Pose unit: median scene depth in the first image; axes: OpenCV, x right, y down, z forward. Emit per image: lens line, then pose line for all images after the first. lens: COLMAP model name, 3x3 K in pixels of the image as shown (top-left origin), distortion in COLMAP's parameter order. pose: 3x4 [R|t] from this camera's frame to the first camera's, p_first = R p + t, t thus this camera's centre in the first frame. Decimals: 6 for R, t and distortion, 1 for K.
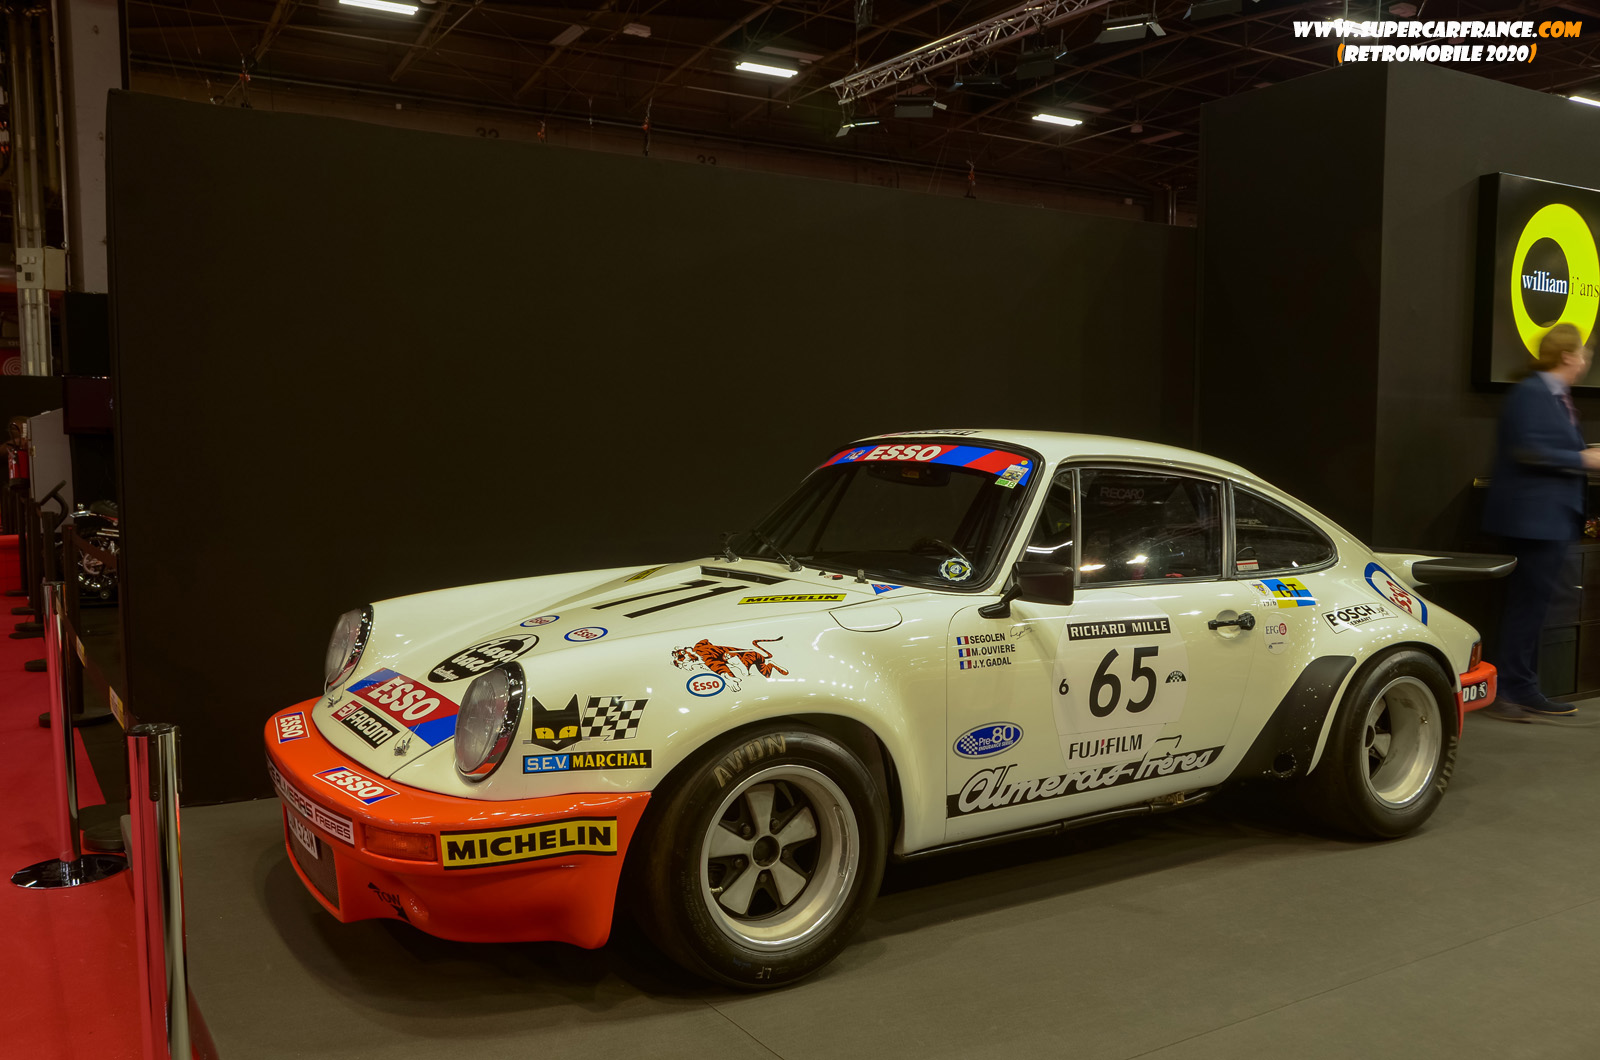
lens RADIAL K [[1349.8, 0, 800.0], [0, 1349.8, 530.0], [0, 0, 1]] dist [0.003419, 0.001270]
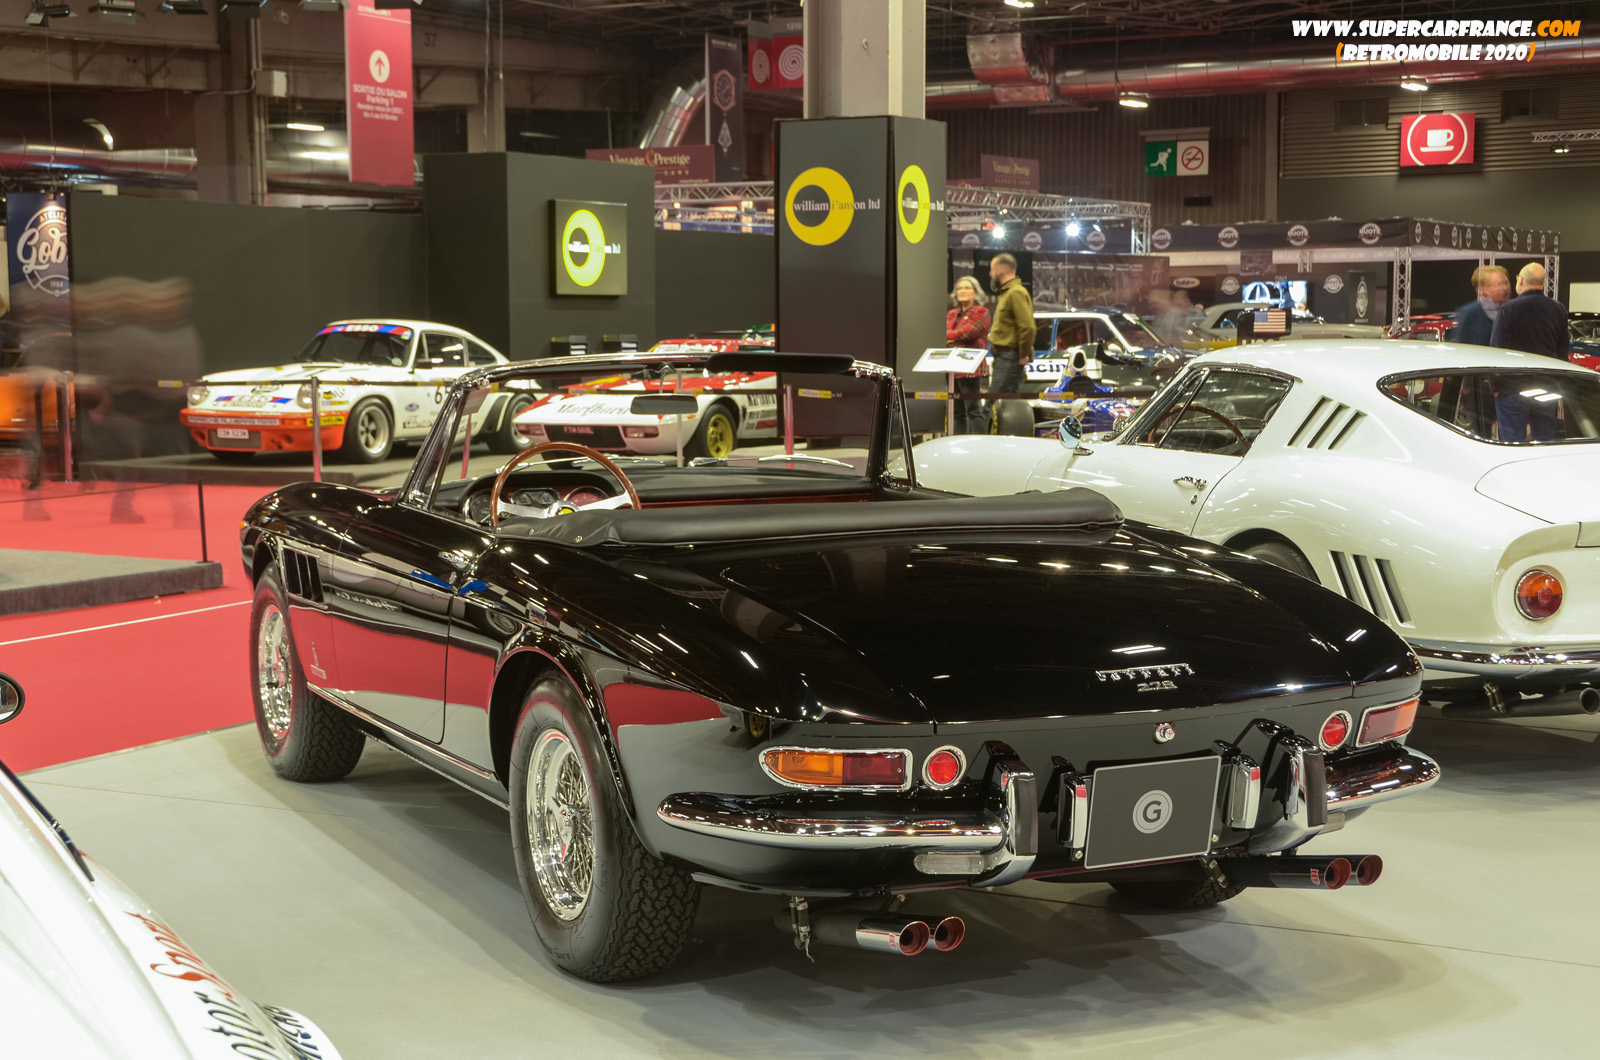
lens RADIAL K [[2359.9, 0, 800.0], [0, 2359.9, 530.0], [0, 0, 1]] dist [0.023423, 0.018427]
pose [[0.867689, -0.052251, 0.494354, -1.991133], [0.038039, 0.998524, 0.038773, 0.262960], [-0.495651, -0.014839, 0.868395, -4.744632]]
